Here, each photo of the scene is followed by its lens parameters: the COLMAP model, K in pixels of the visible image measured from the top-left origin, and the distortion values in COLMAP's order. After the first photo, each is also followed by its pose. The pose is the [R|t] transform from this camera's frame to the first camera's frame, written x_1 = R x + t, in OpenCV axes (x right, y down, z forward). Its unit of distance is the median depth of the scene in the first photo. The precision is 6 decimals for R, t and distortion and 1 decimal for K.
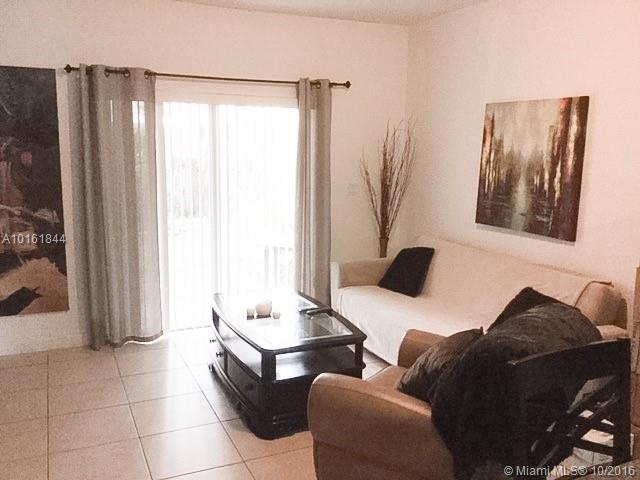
lens RADIAL K [[577.4, 0, 320.0], [0, 577.4, 240.0], [0, 0, 1]] dist [0.109629, -0.193838]
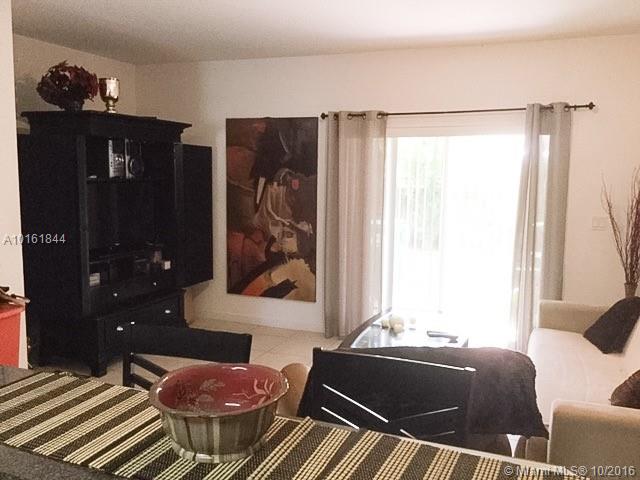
lens RADIAL K [[577.4, 0, 320.0], [0, 577.4, 240.0], [0, 0, 1]] dist [0.109629, -0.193838]
pose [[0.697278, 0.079322, -0.712398, 0.484156], [-0.120132, 0.992733, -0.007047, -0.008177], [0.706662, 0.090496, 0.701740, 0.110891]]
